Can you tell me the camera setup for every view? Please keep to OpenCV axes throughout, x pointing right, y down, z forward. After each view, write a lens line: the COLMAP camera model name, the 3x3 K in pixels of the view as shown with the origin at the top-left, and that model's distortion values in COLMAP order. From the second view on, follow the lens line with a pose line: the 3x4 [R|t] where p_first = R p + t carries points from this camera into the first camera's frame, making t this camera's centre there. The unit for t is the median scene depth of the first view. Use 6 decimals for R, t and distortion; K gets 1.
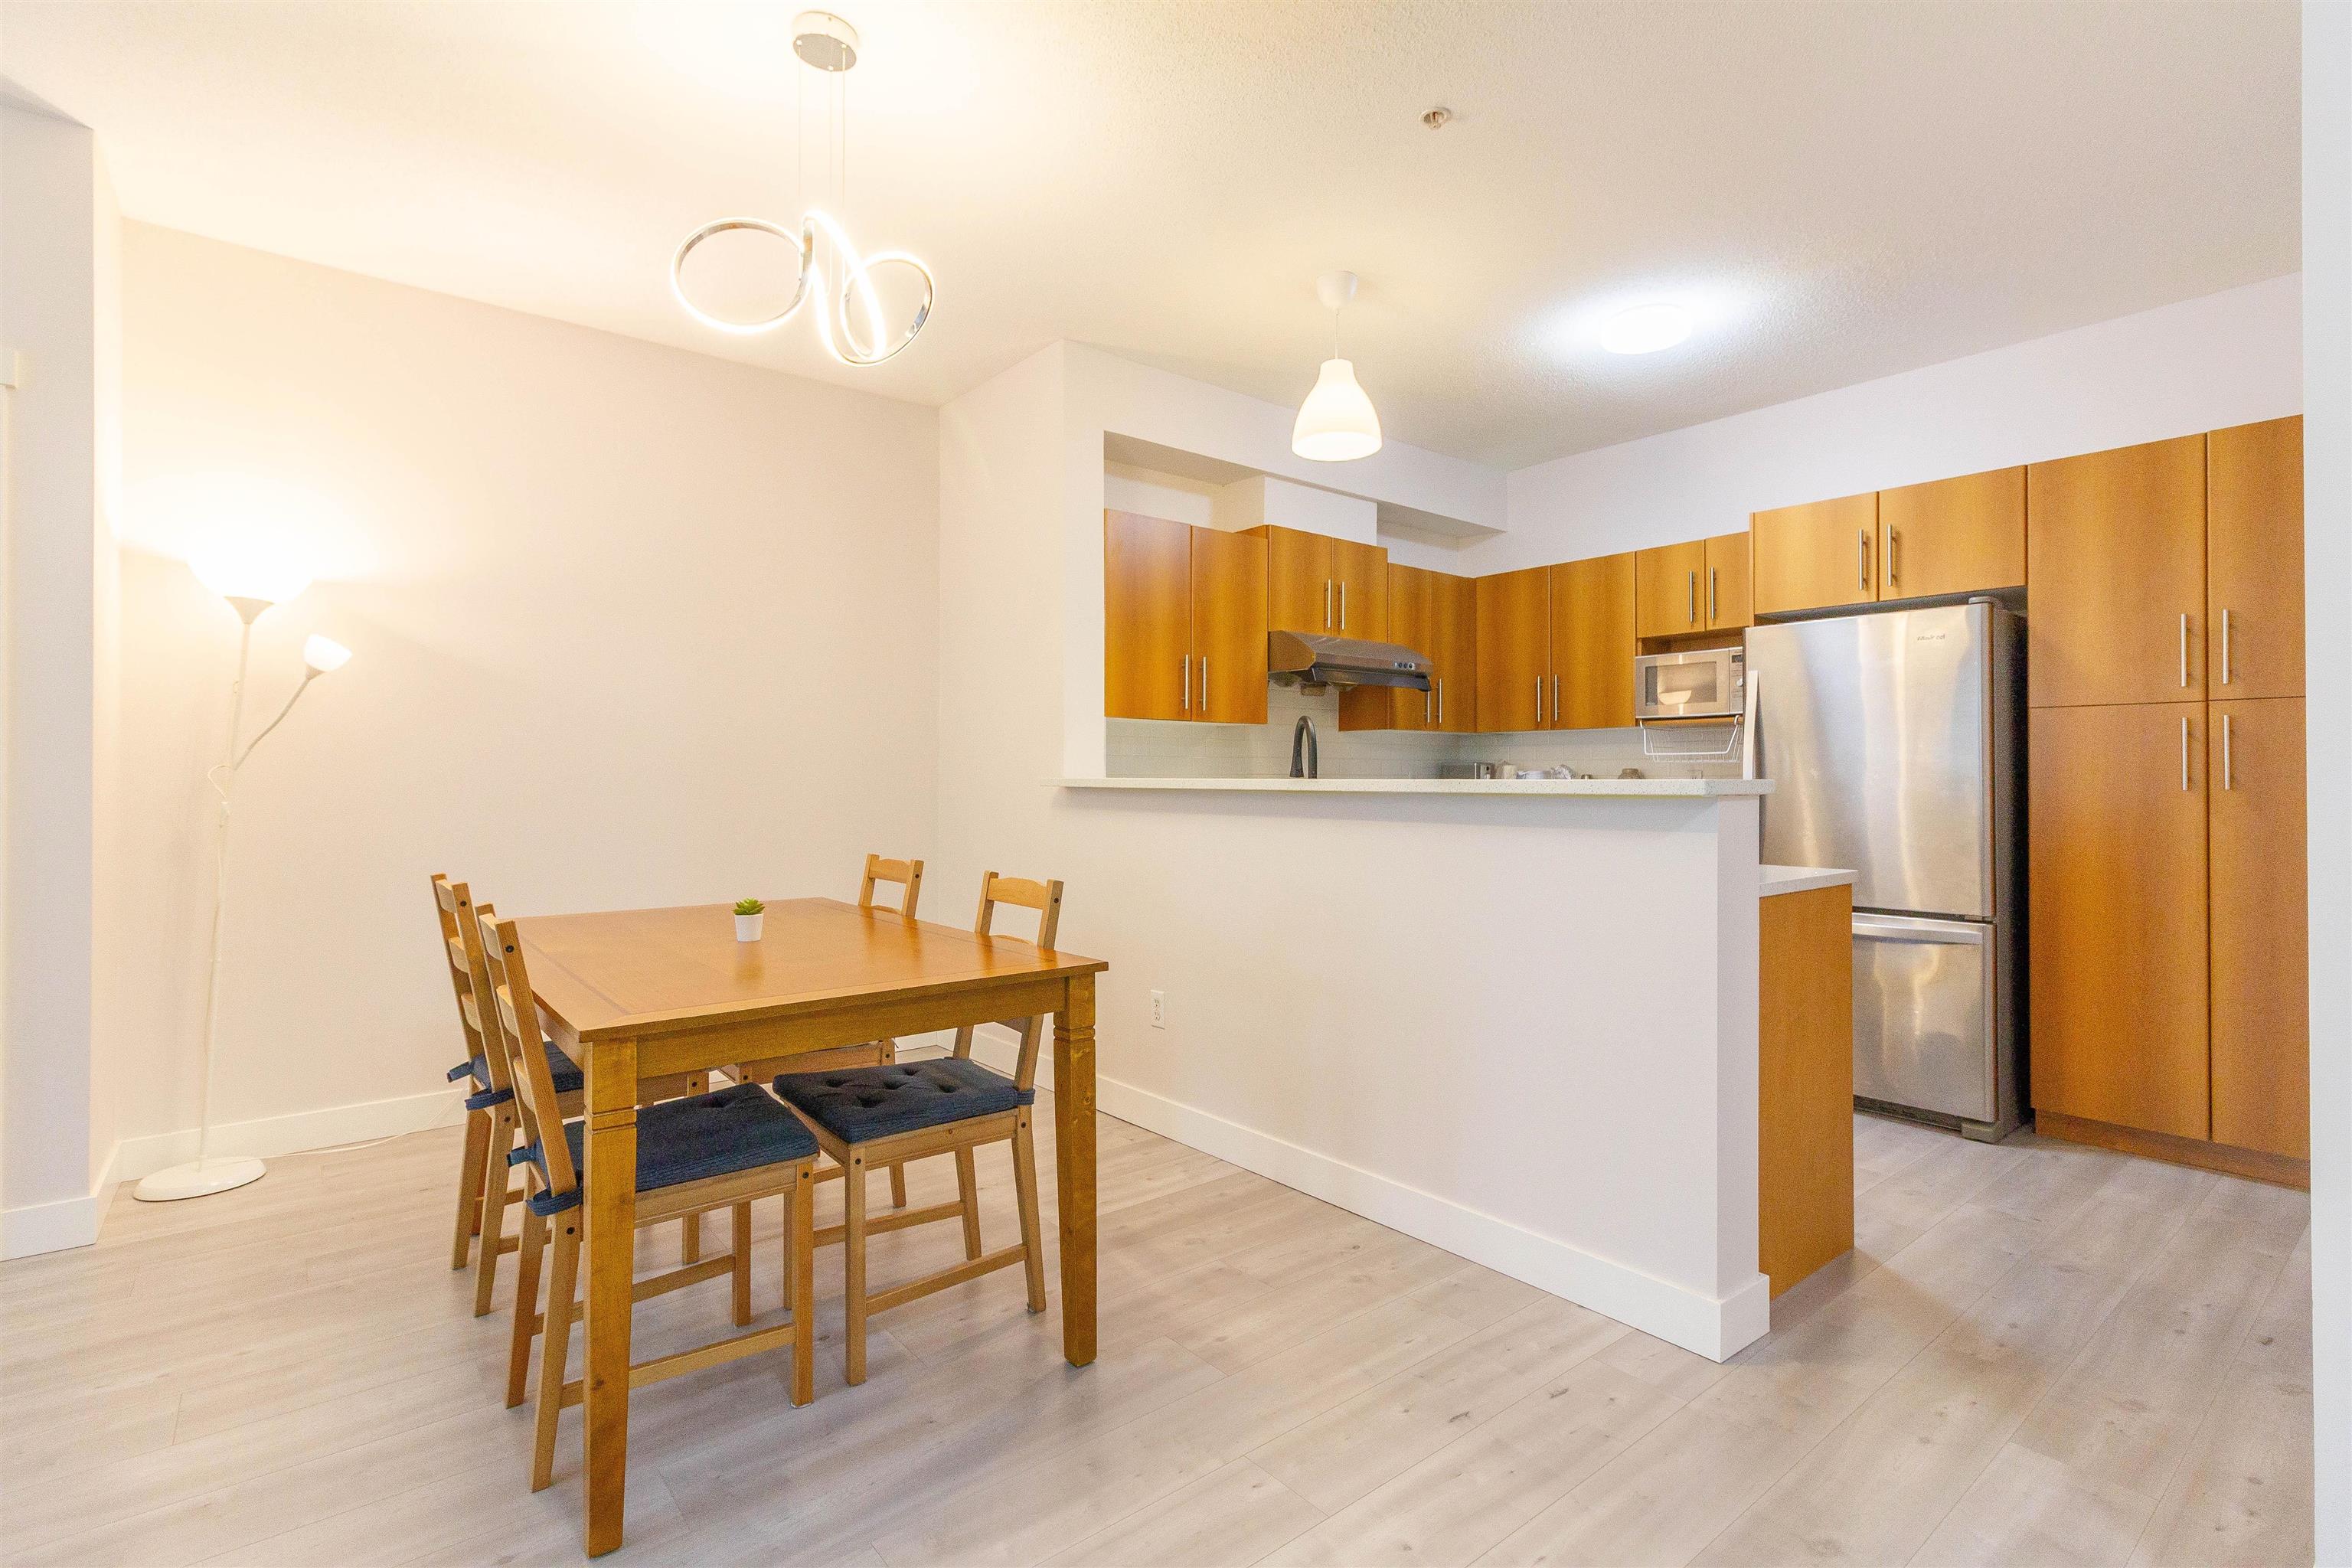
lens RADIAL K [[1121.4, 0, 1174.7], [0, 1121.4, 771.0], [0, 0, 1]] dist [0.000803, 0.000380]
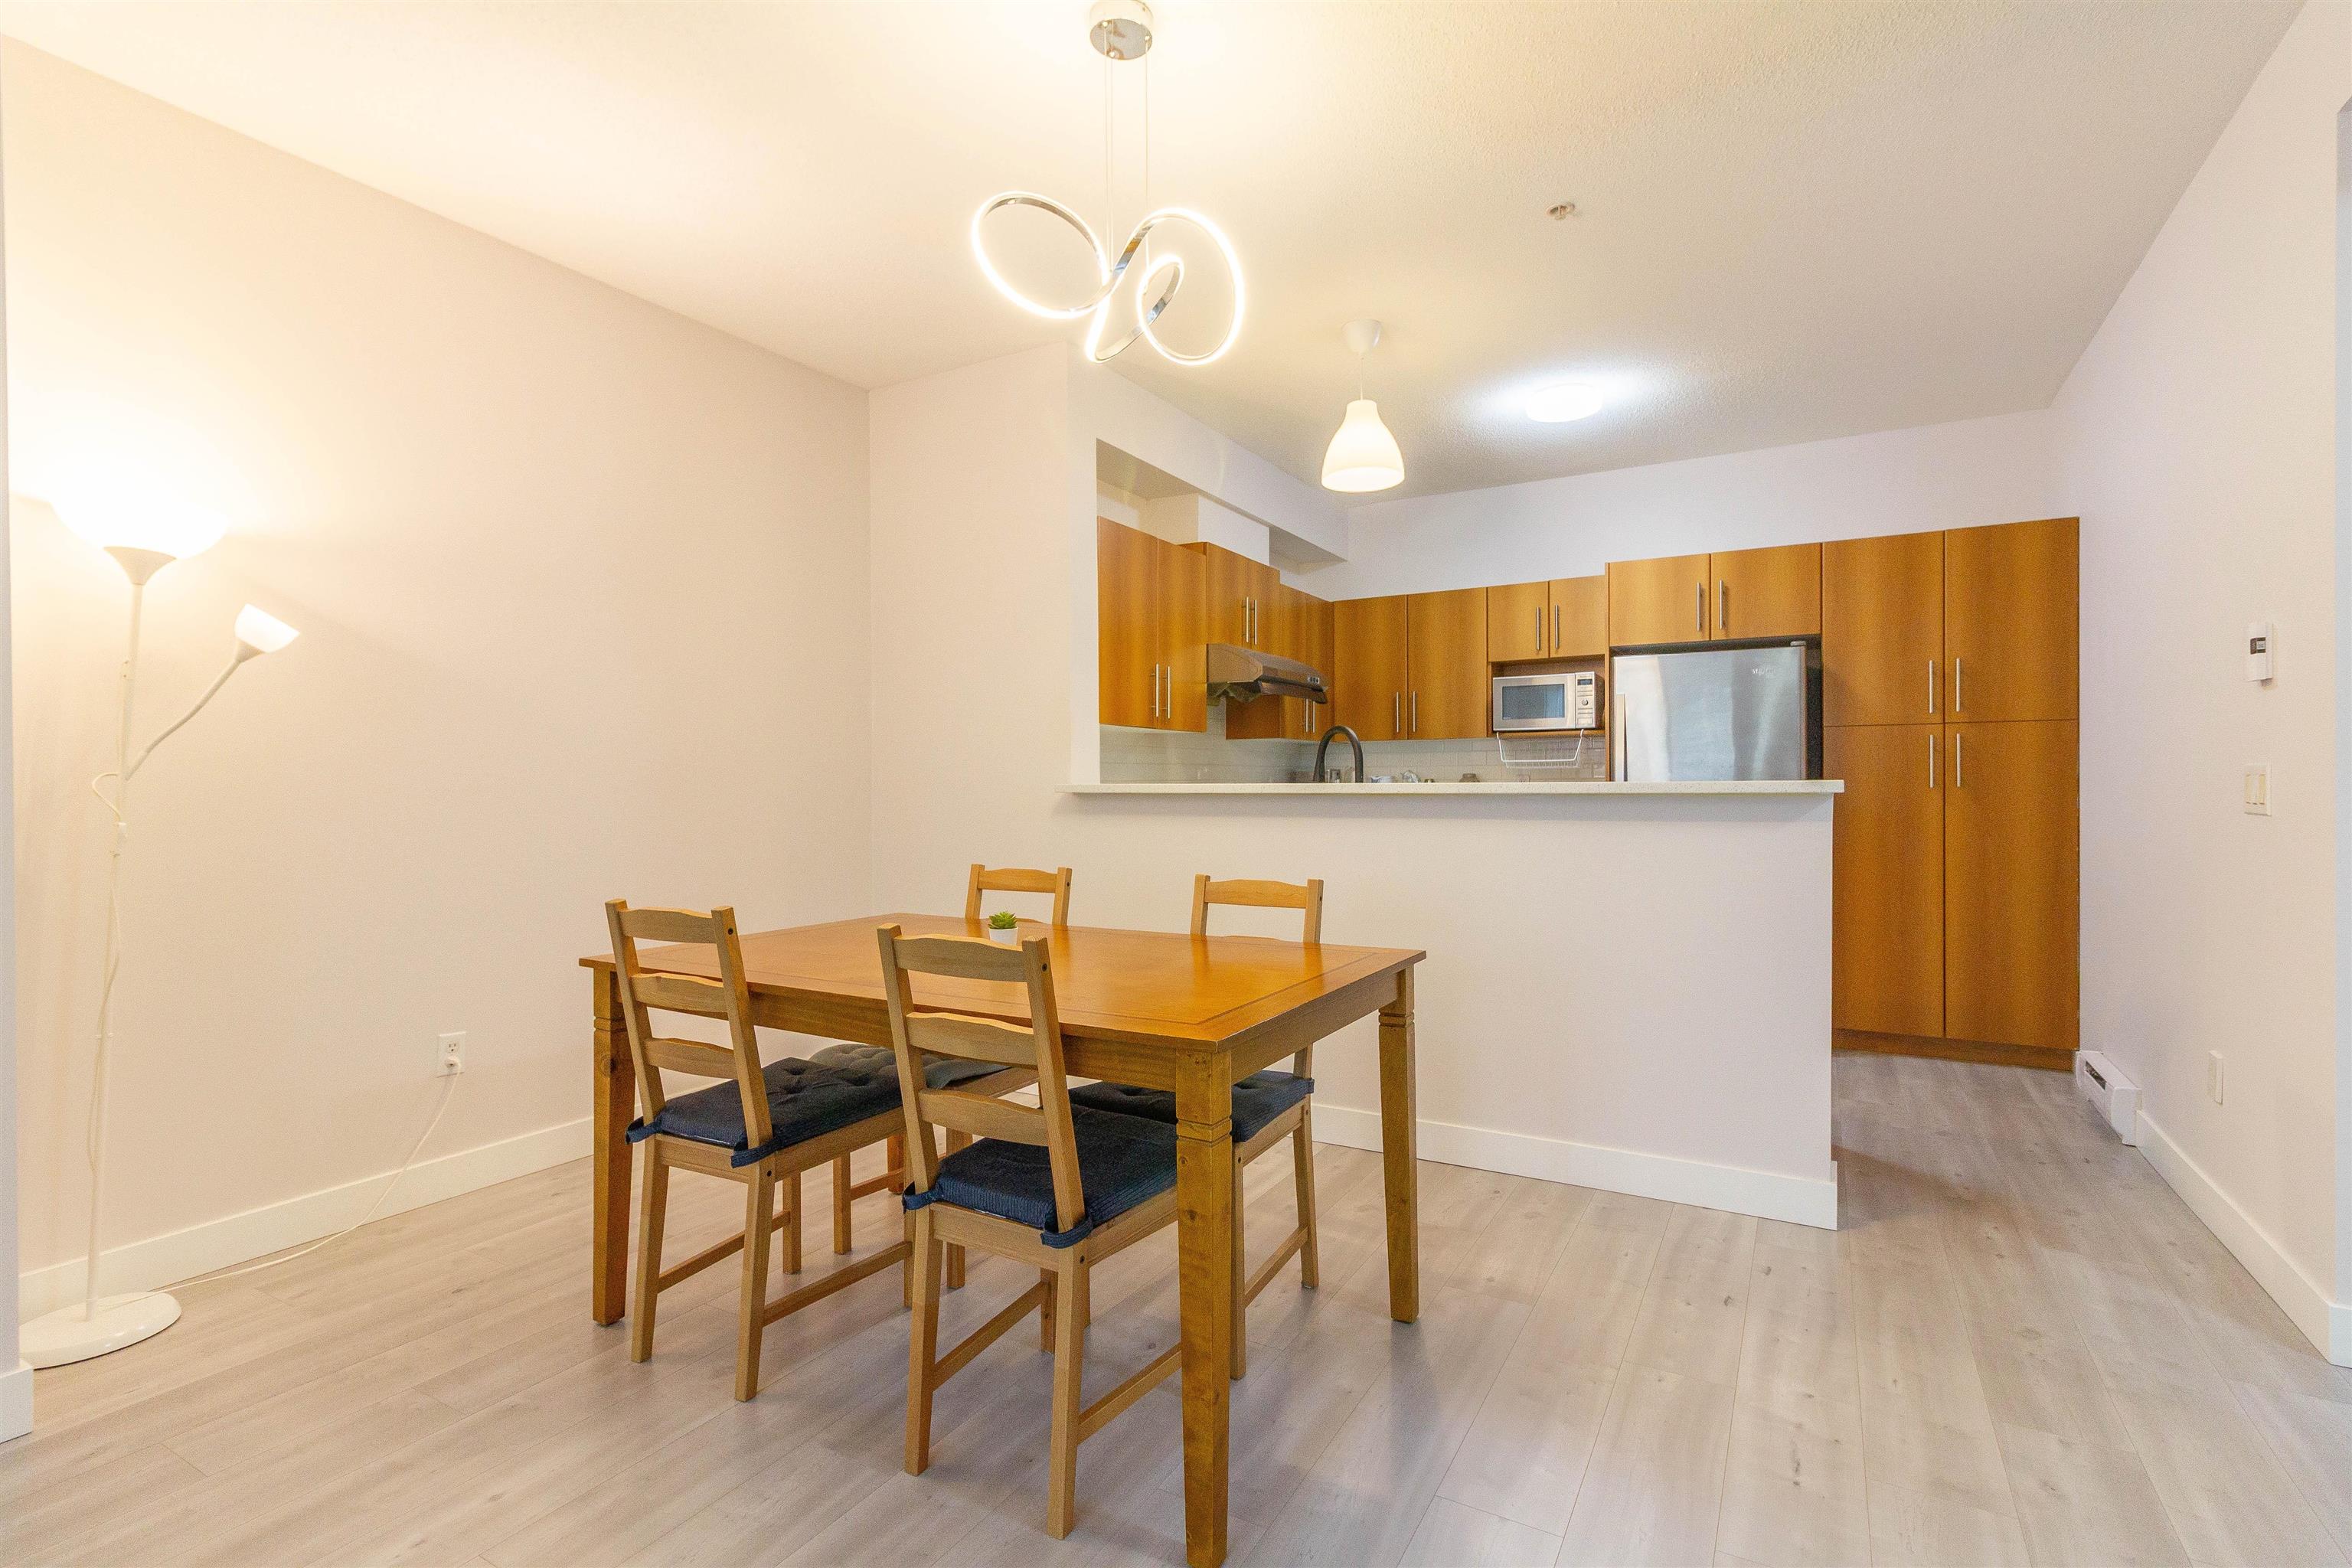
lens RADIAL K [[1108.2, 0, 1176.7], [0, 1108.2, 791.2], [0, 0, 1]] dist [0.001555, 0.000502]
pose [[0.932559, -0.008665, 0.360914, -0.423020], [0.004354, 0.999909, 0.012754, 0.000256], [-0.360992, -0.010323, 0.932512, 0.052396]]
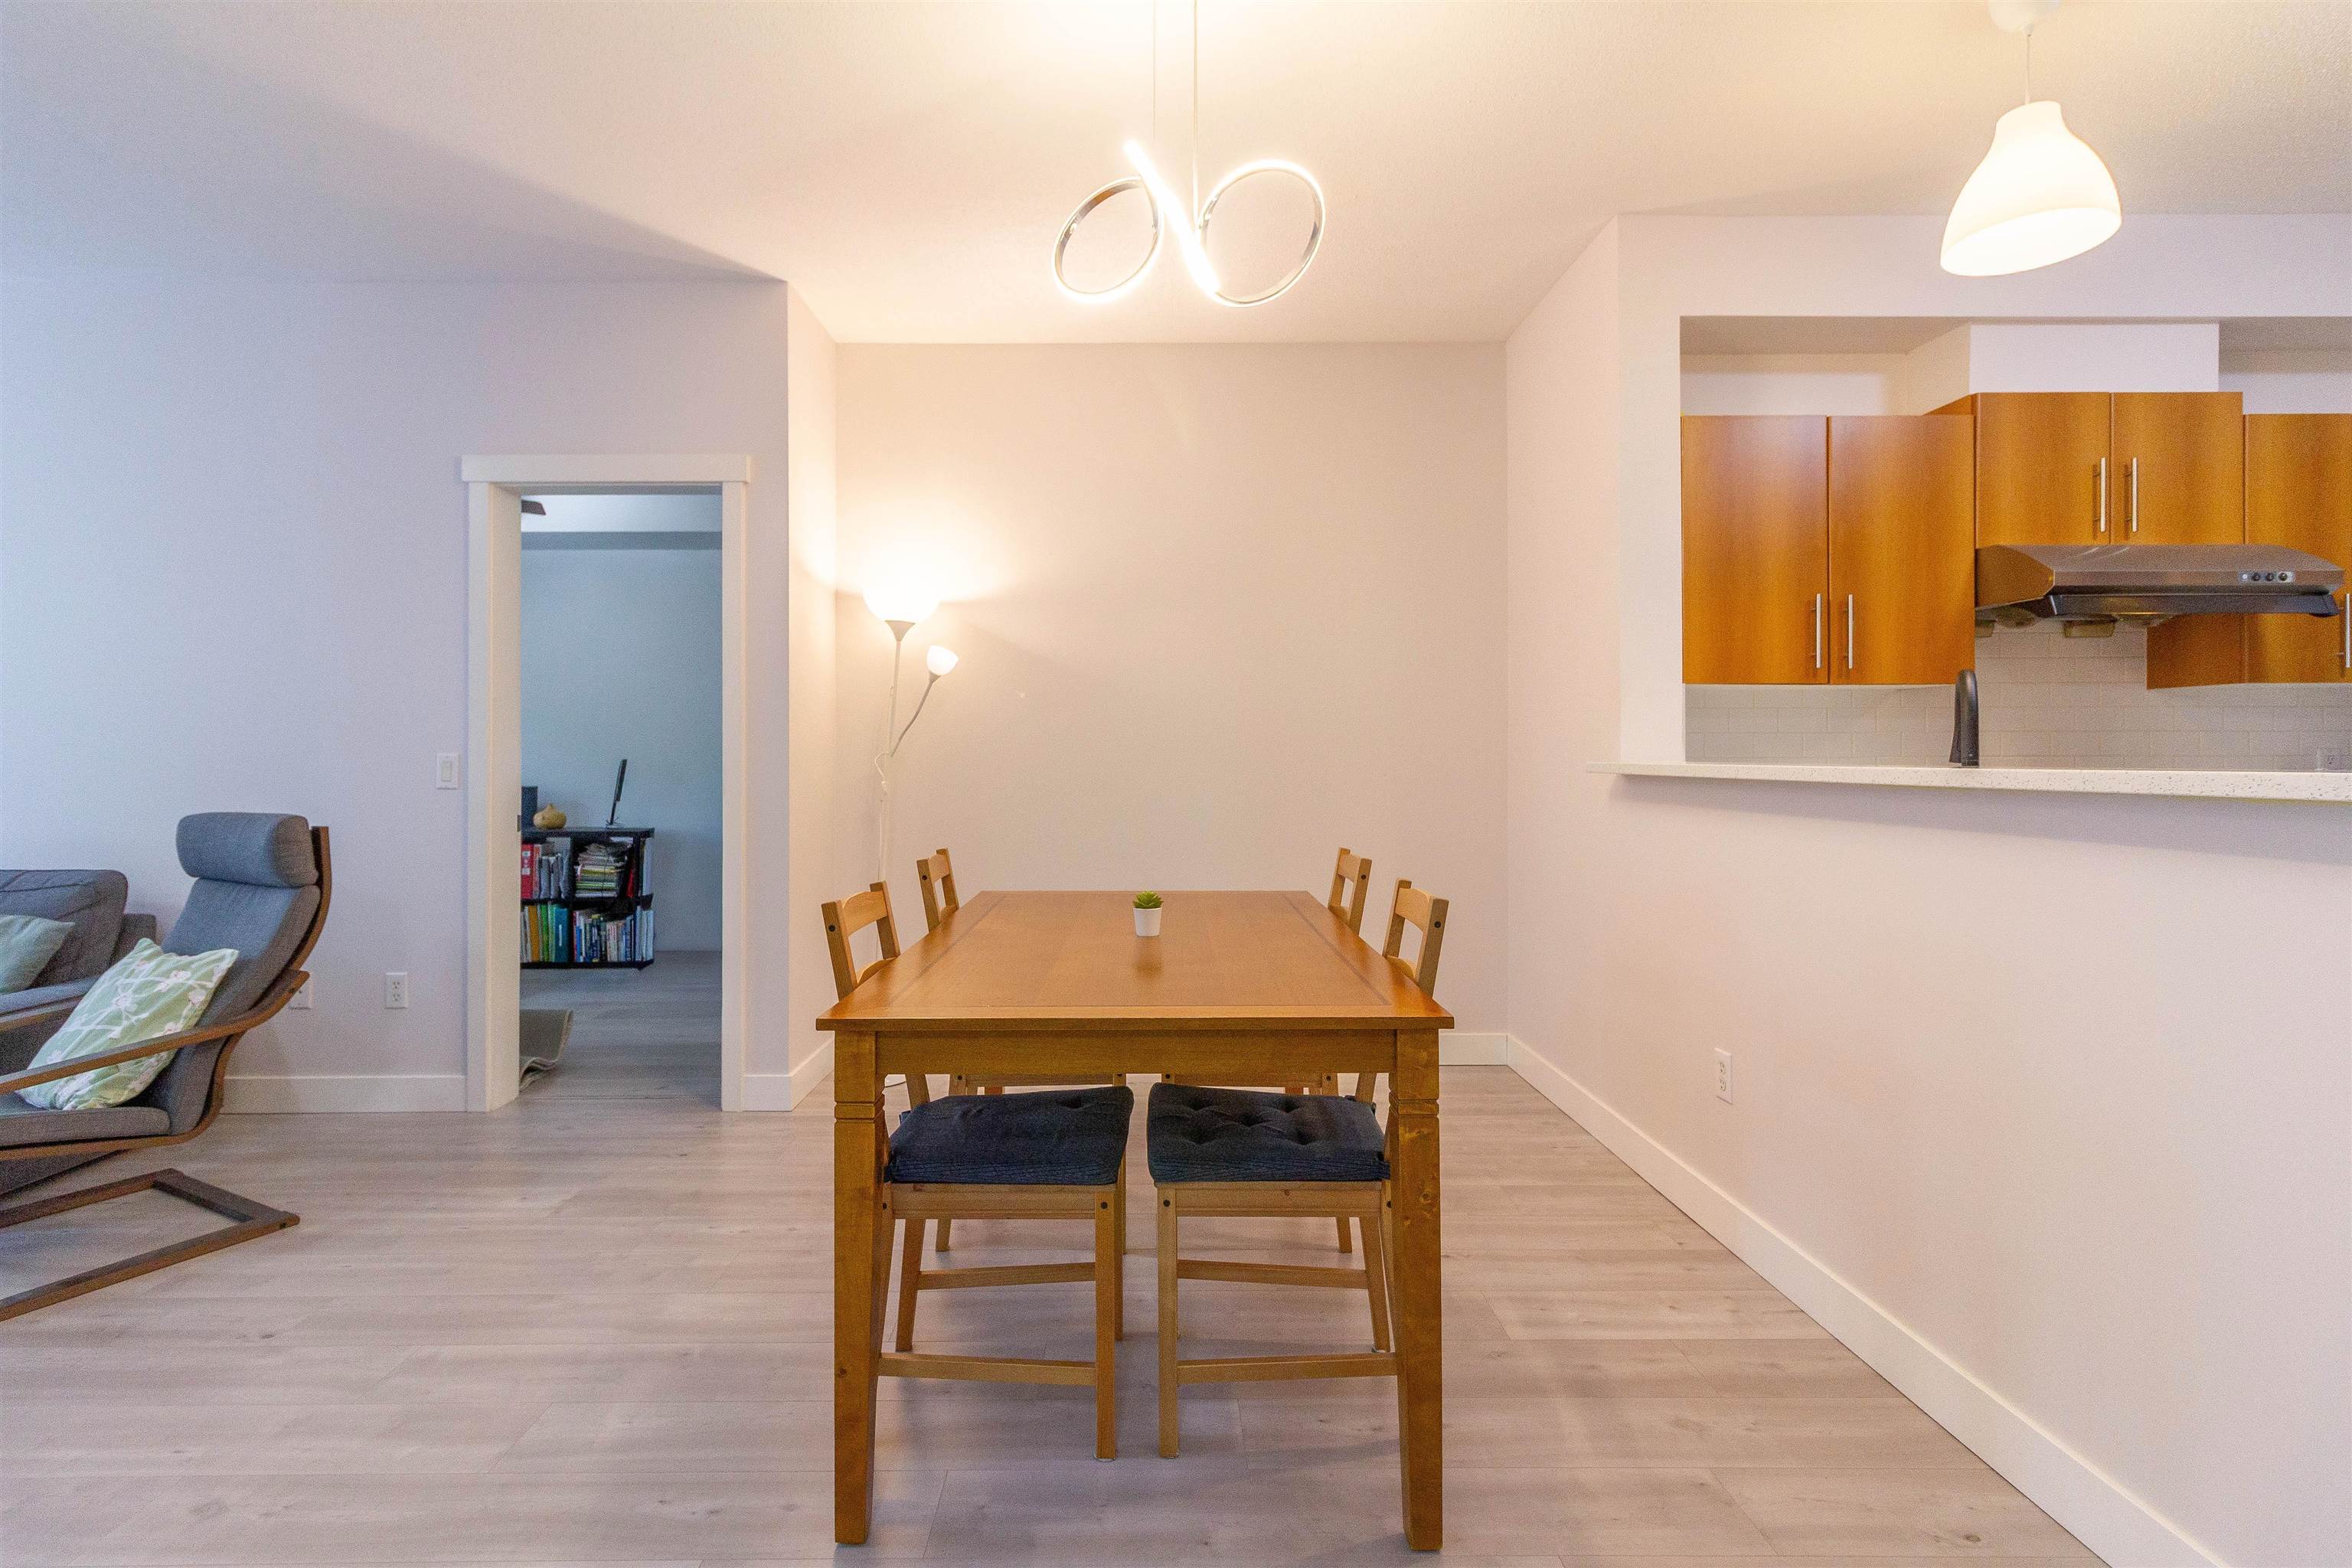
lens RADIAL K [[1105.9, 0, 1118.0], [0, 1105.9, 751.5], [0, 0, 1]] dist [0.002292, 0.000210]
pose [[0.769843, -0.005743, -0.638207, 0.148398], [0.006099, 0.999980, -0.001642, -0.003018], [0.638204, -0.002628, 0.769863, 0.187695]]
